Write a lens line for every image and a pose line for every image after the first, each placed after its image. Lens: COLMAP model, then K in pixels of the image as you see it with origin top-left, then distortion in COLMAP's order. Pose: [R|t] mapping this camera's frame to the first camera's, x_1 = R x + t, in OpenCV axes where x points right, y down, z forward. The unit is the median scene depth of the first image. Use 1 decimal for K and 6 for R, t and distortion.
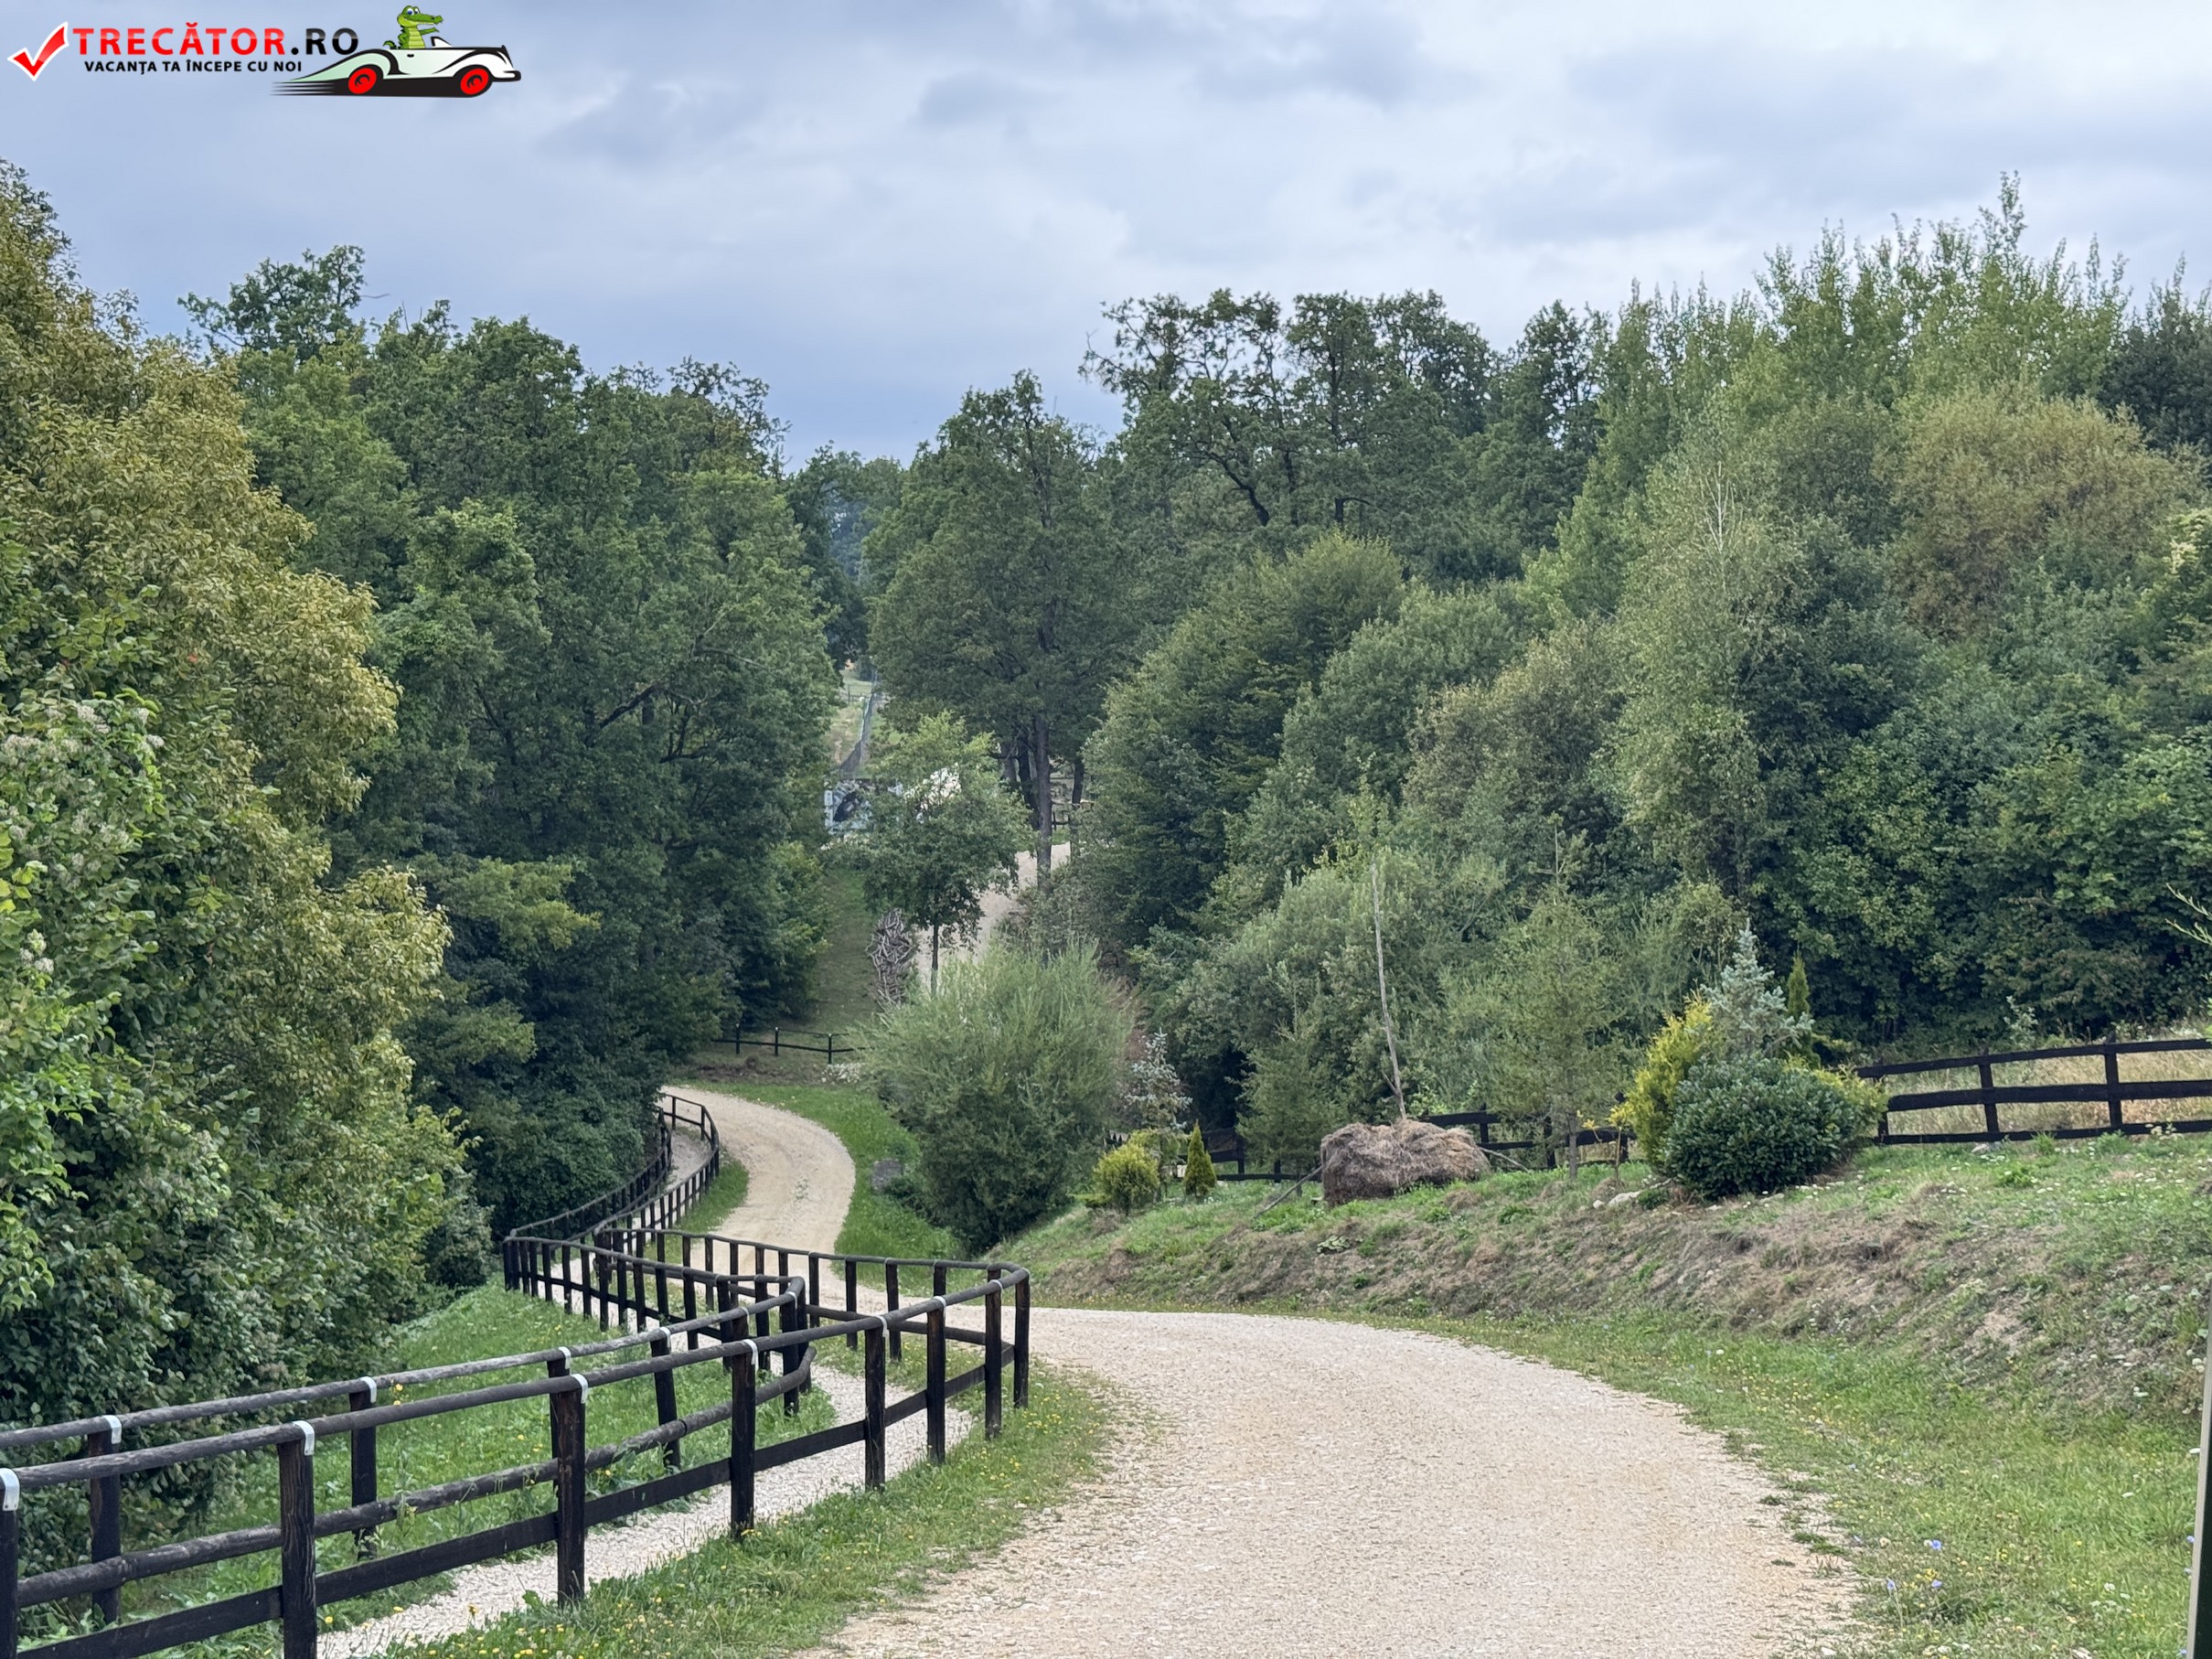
lens RADIAL K [[3086.6, 0, 1106.0], [0, 3086.6, 829.5], [0, 0, 1]] dist [0.102317, 0.065191]
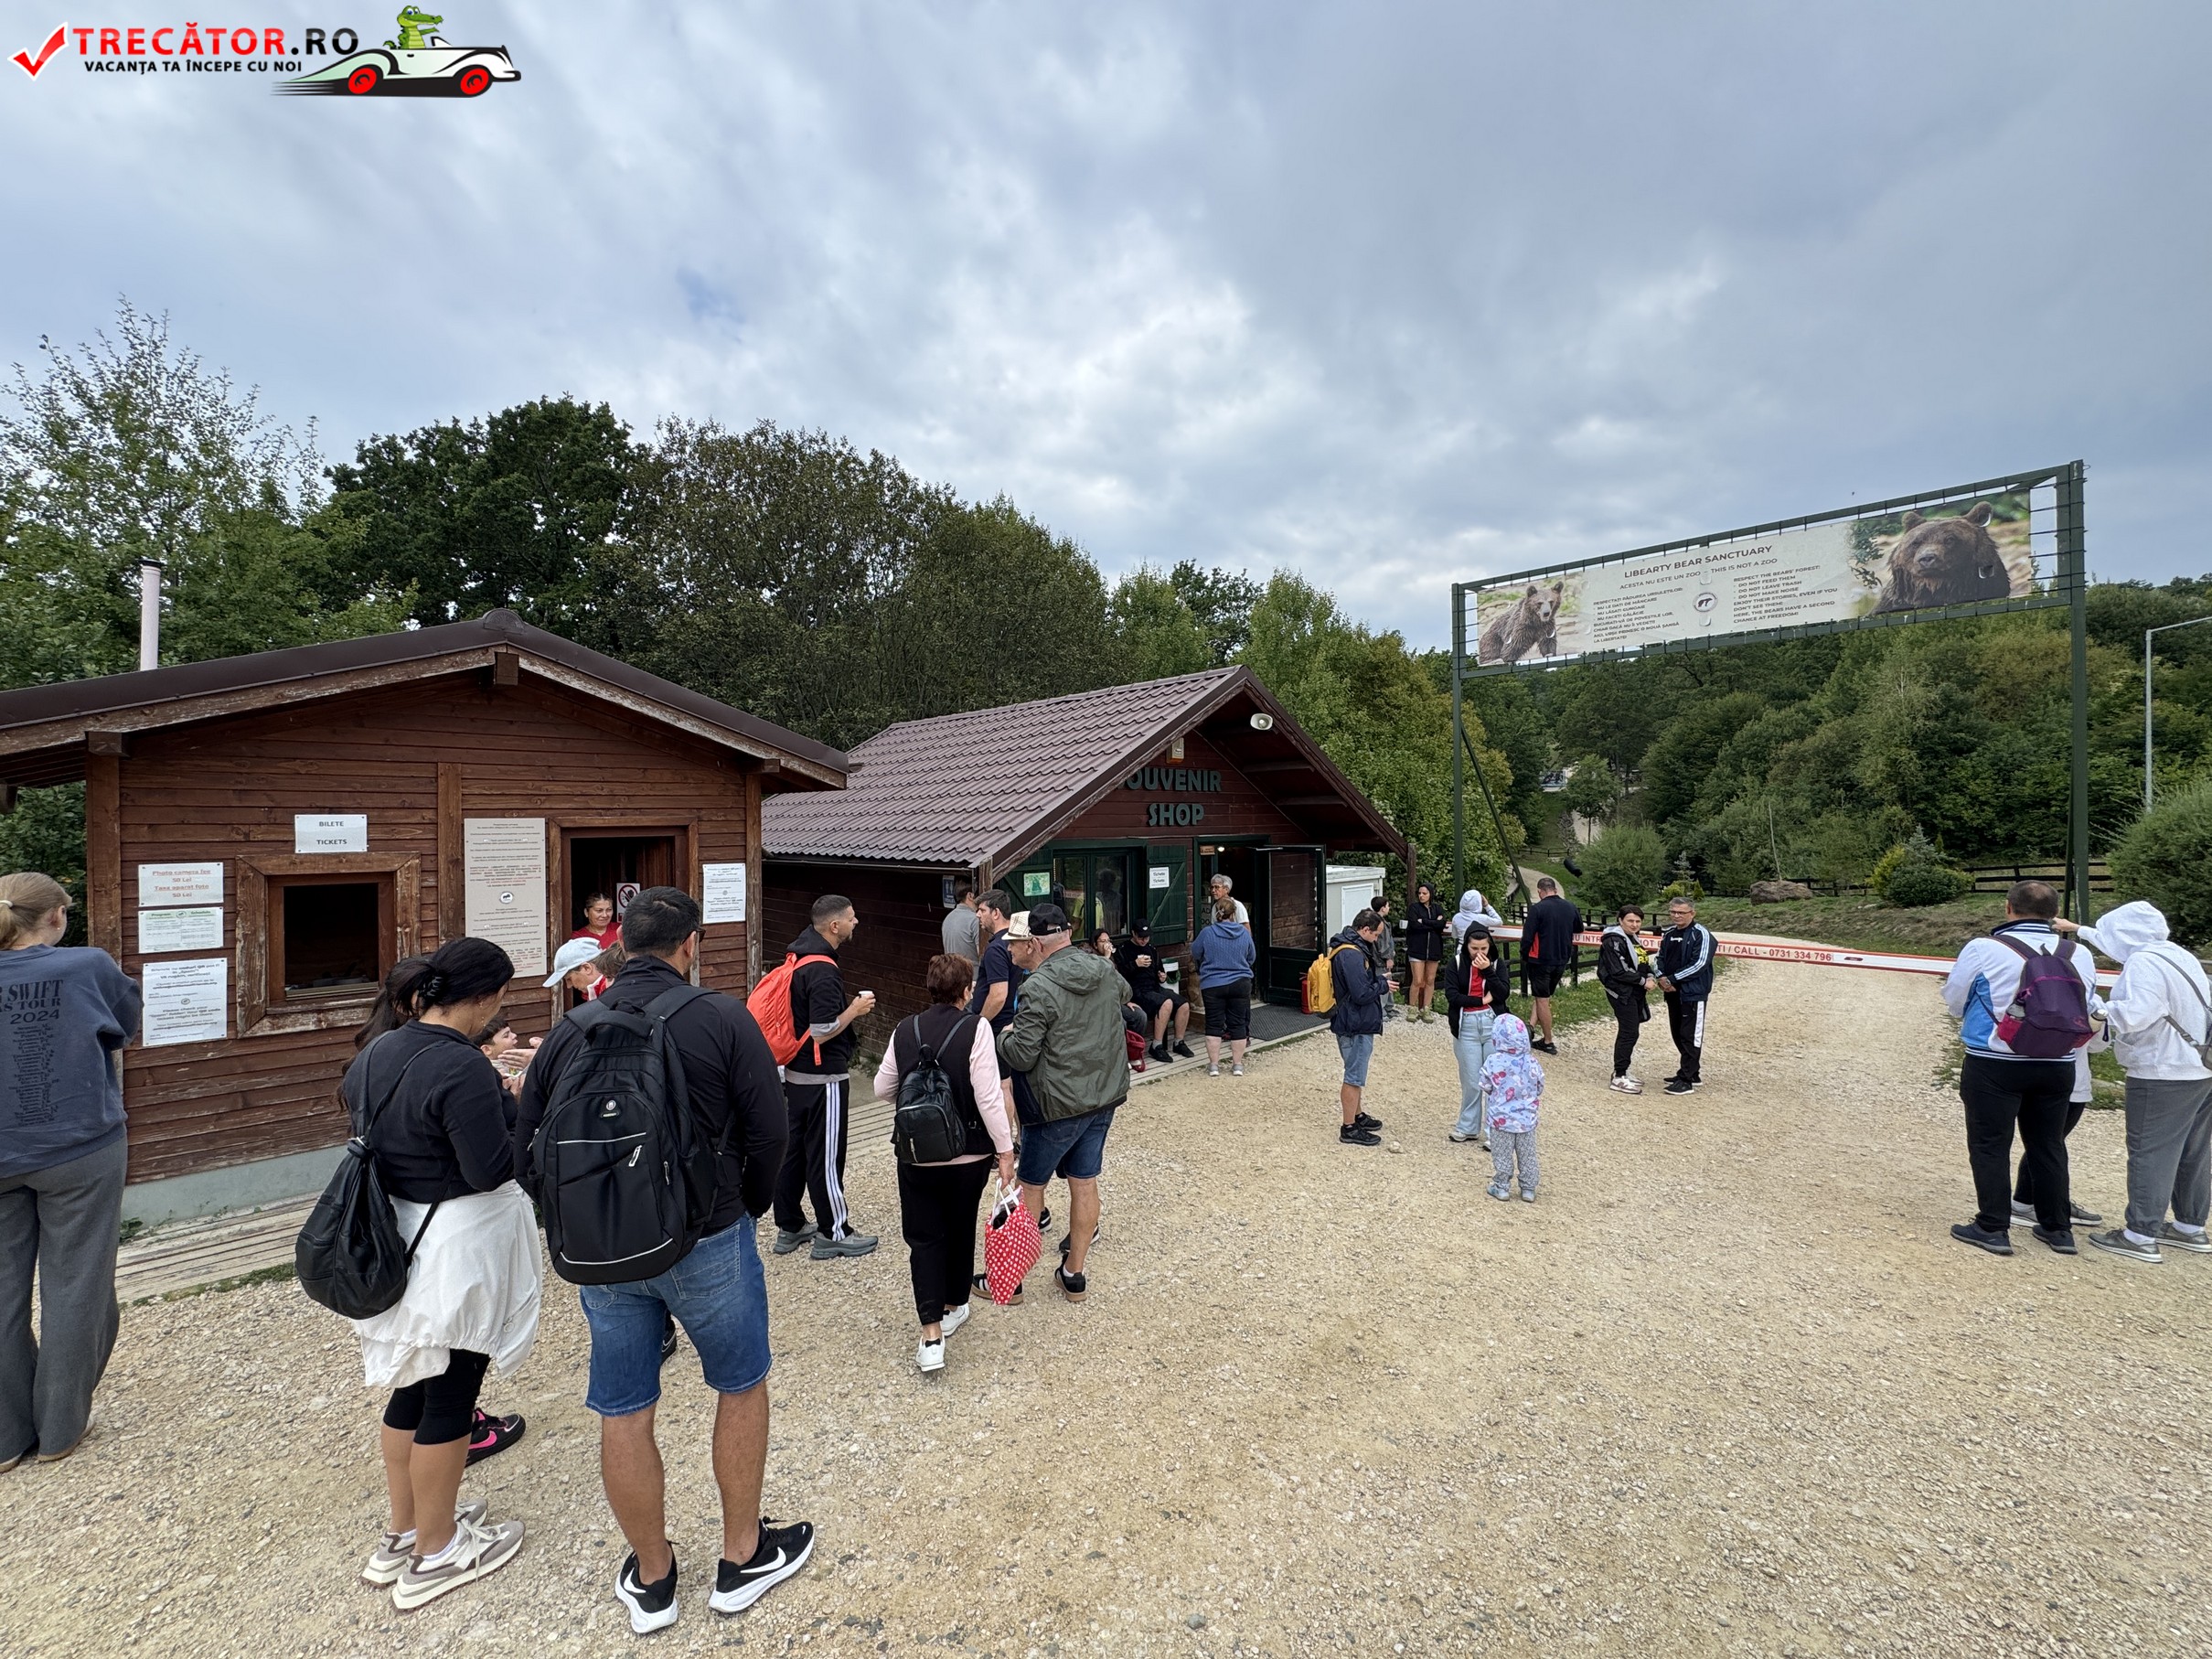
lens RADIAL K [[882.3, 0, 1104.4], [0, 882.3, 823.7], [0, 0, 1]] dist [-0.000139, 0.000088]
pose [[0.863681, -0.002258, -0.504034, -0.035853], [0.023847, 0.999053, 0.036387, -0.013202], [0.503475, -0.043447, 0.862917, -0.127812]]
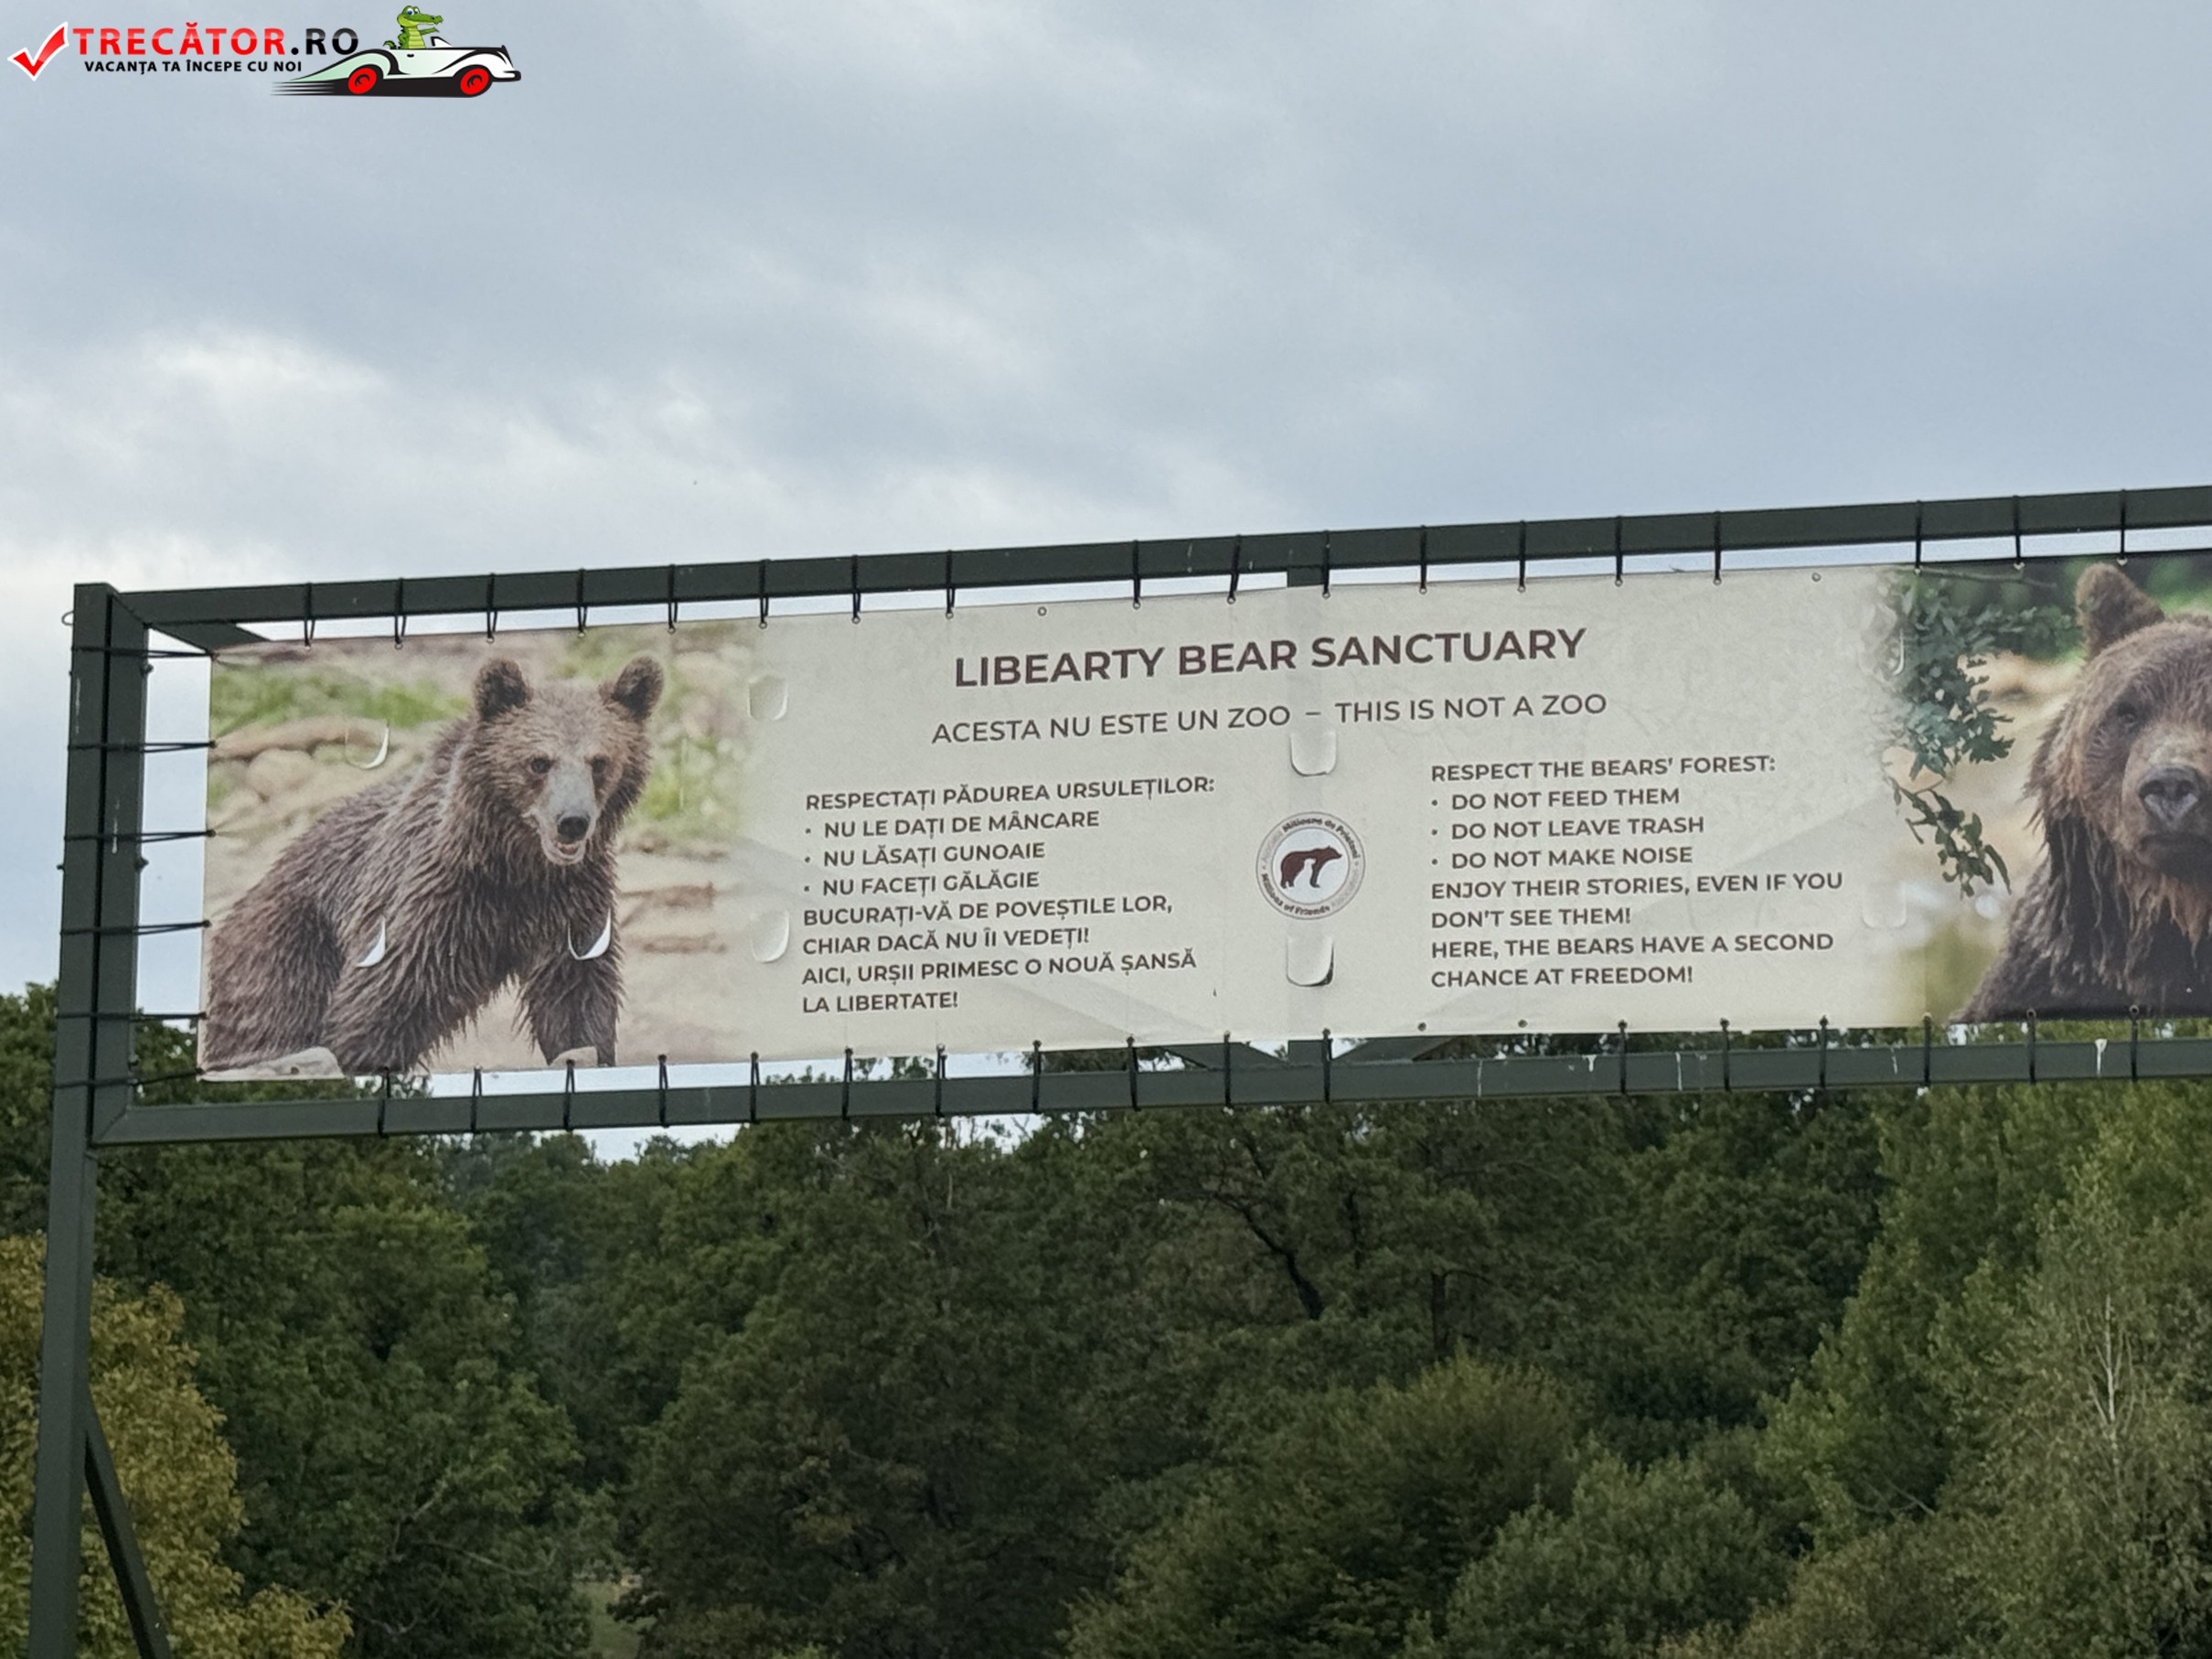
lens RADIAL K [[5584.4, 0, 1138.7], [0, 5584.4, 829.4], [0, 0, 1]] dist [0.145028, 0.213299]
pose [[0.999309, 0.016252, 0.033420, -0.034879], [-0.010315, 0.985265, -0.170722, -0.012783], [-0.035702, 0.170259, 0.984752, -0.125533]]
